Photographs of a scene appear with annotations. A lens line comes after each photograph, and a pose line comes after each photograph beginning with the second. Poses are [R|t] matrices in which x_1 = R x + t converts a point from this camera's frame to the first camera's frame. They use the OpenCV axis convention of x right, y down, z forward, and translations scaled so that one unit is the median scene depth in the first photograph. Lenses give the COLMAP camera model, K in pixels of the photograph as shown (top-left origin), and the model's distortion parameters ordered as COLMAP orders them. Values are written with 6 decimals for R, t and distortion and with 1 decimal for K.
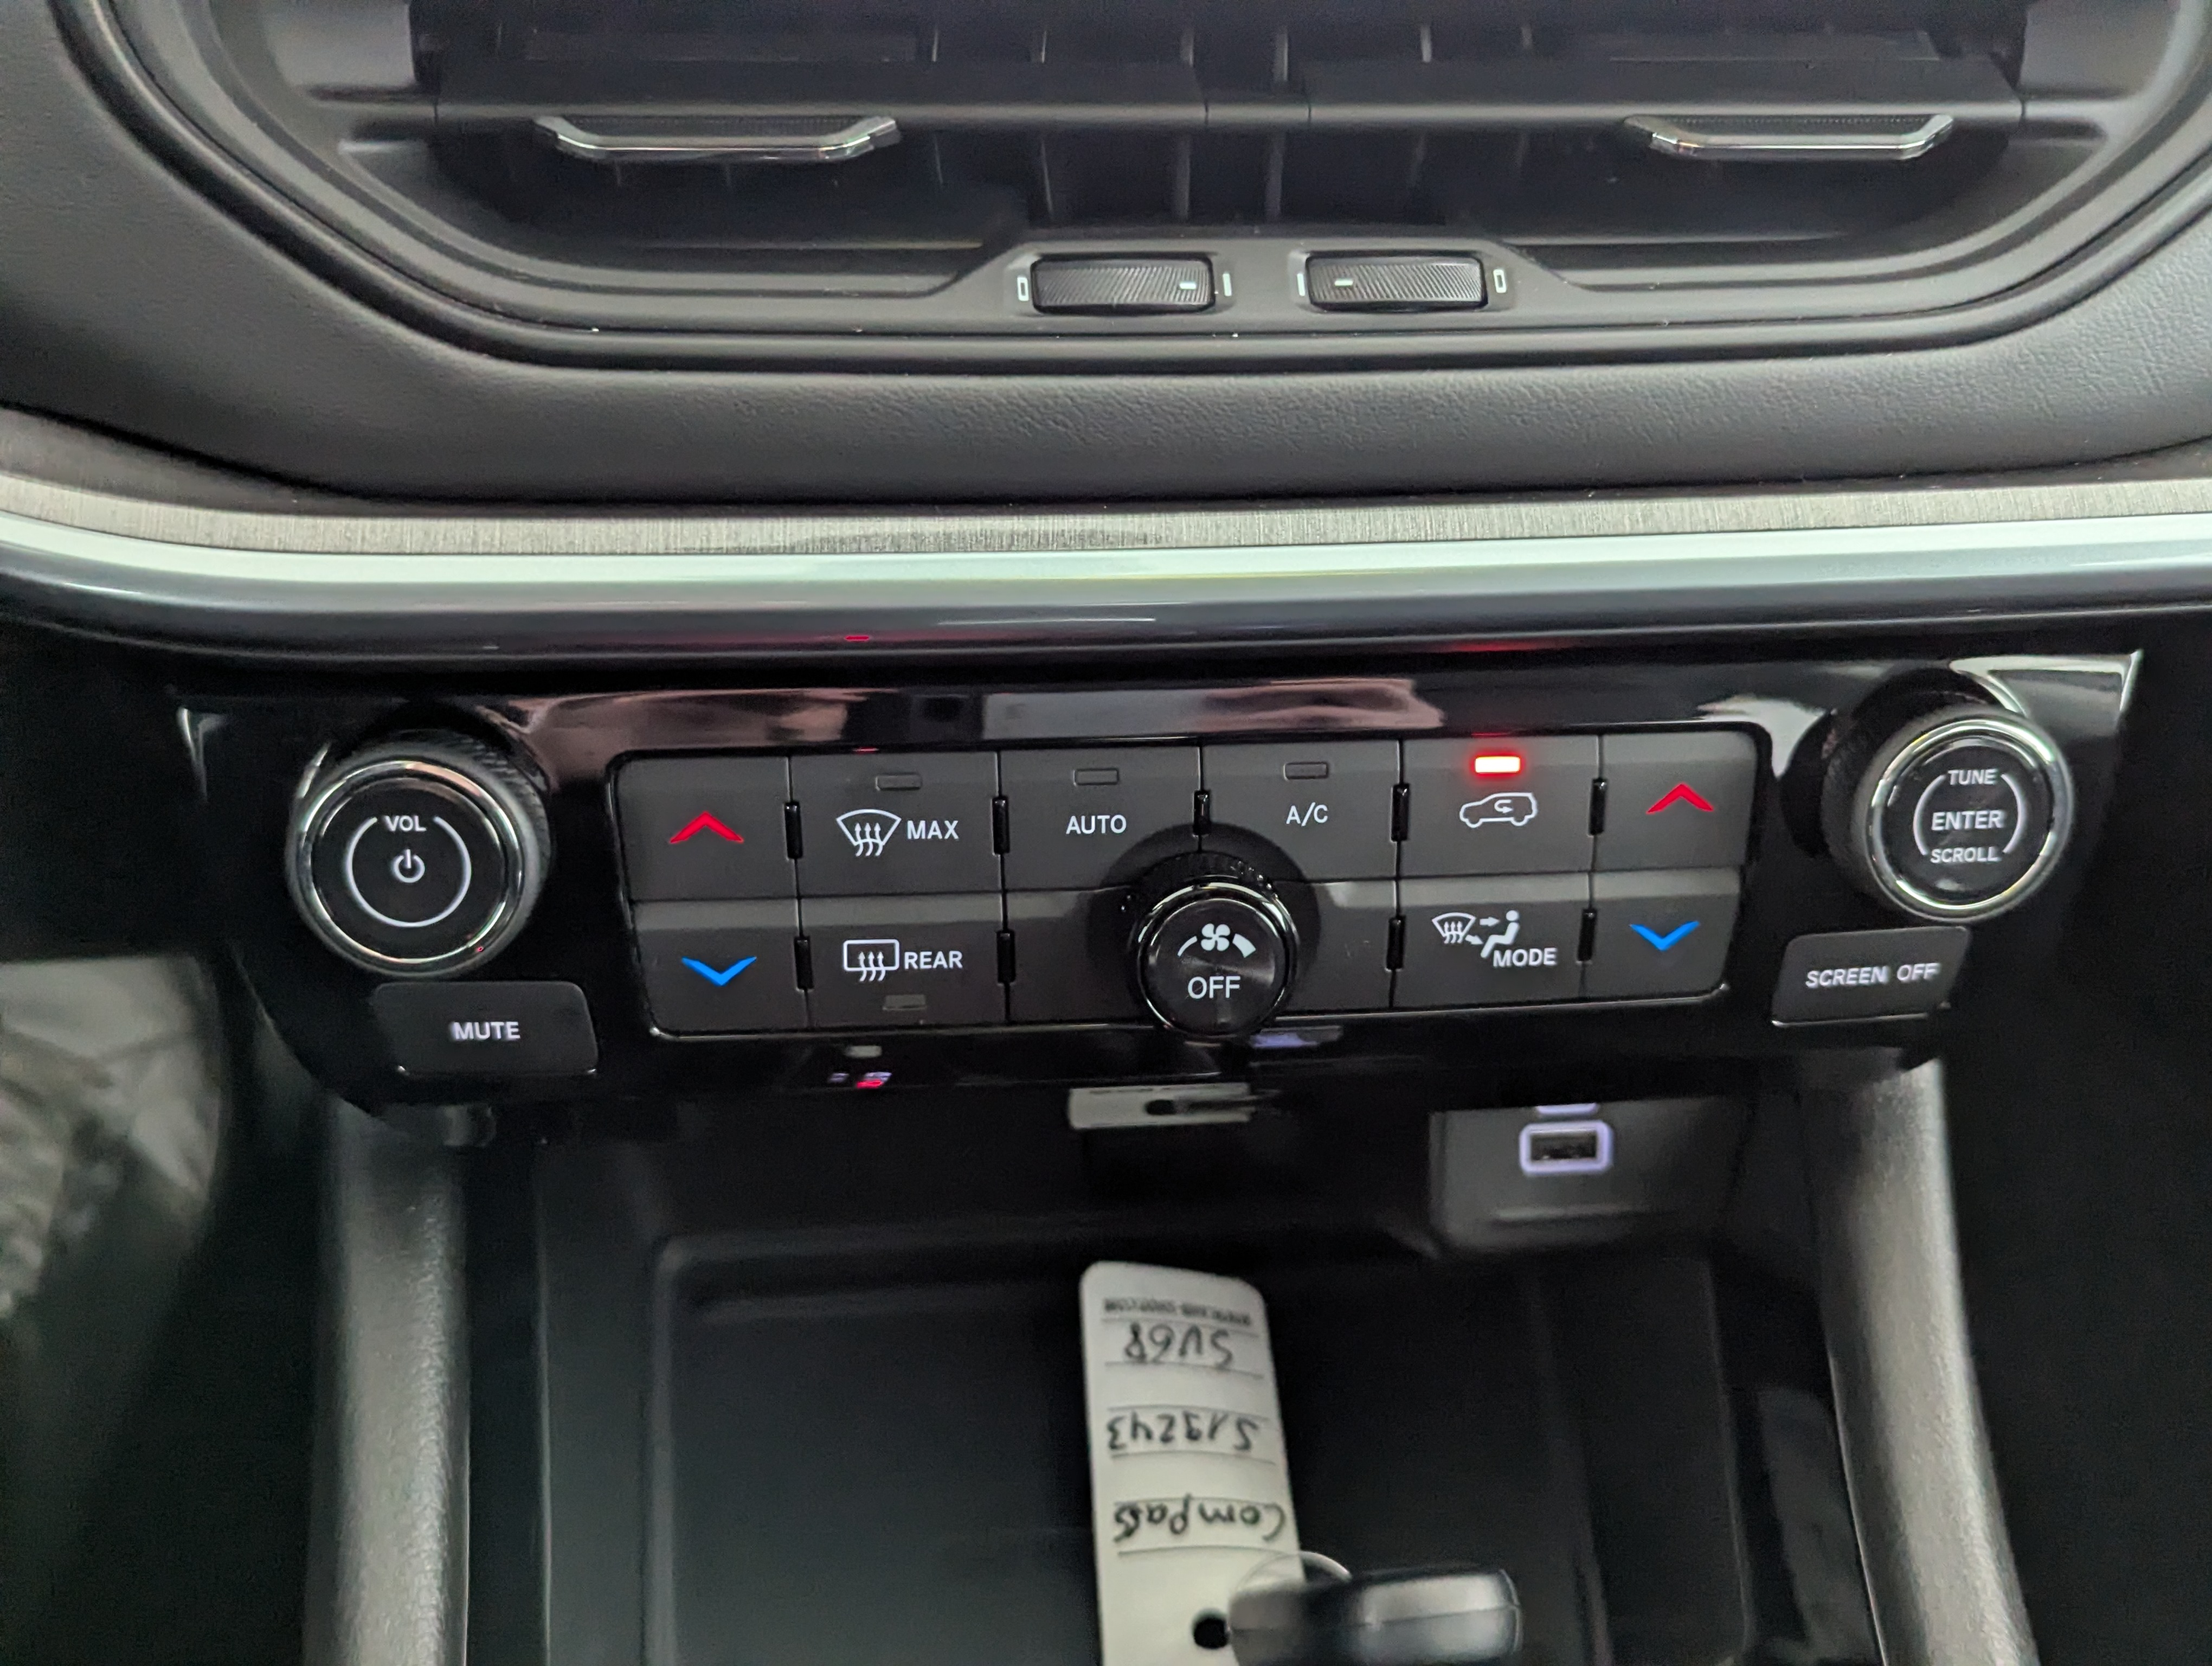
lens RADIAL K [[2101.3, 0, 1113.2], [0, 2101.3, 837.6], [0, 0, 1]] dist [0.038396, 0.000000]
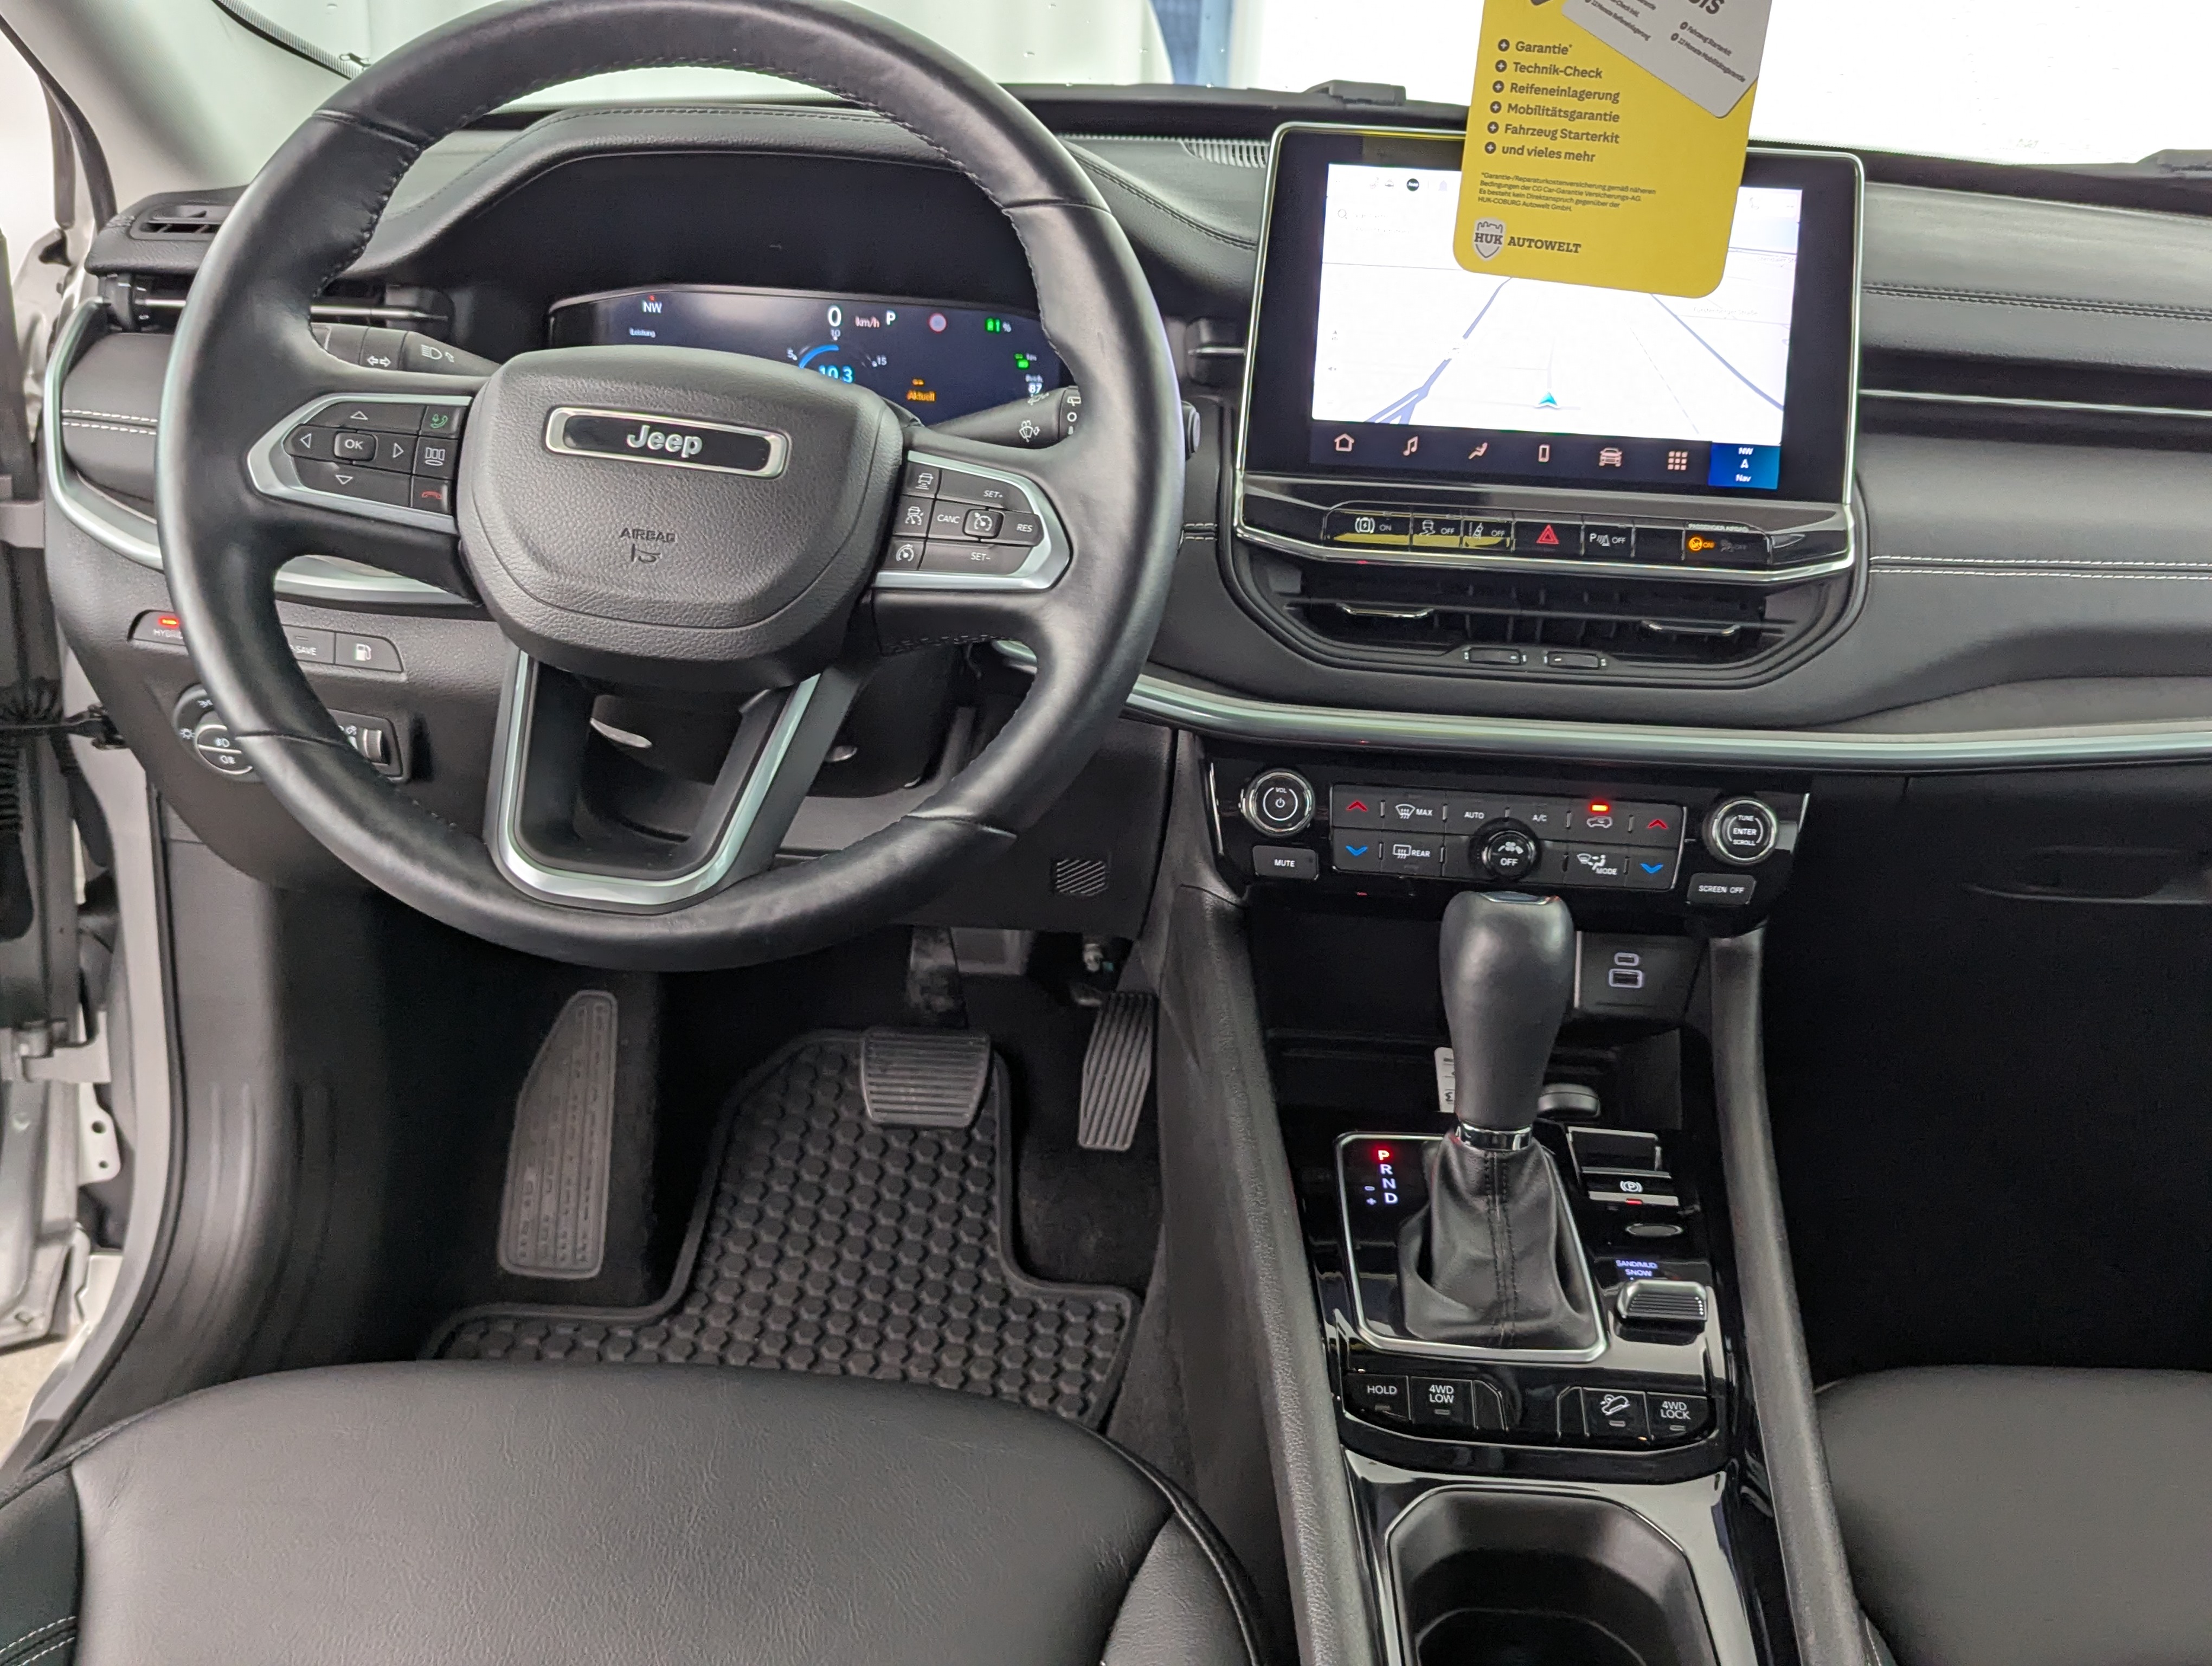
lens RADIAL K [[2101.3, 0, 1134.0], [0, 2101.3, 842.9], [0, 0, 1]] dist [0.038396, 0.000000]
pose [[0.993503, 0.068153, -0.091144, -0.232606], [-0.086202, 0.973530, -0.211678, 0.773645], [0.074305, 0.218159, 0.973080, -2.217143]]
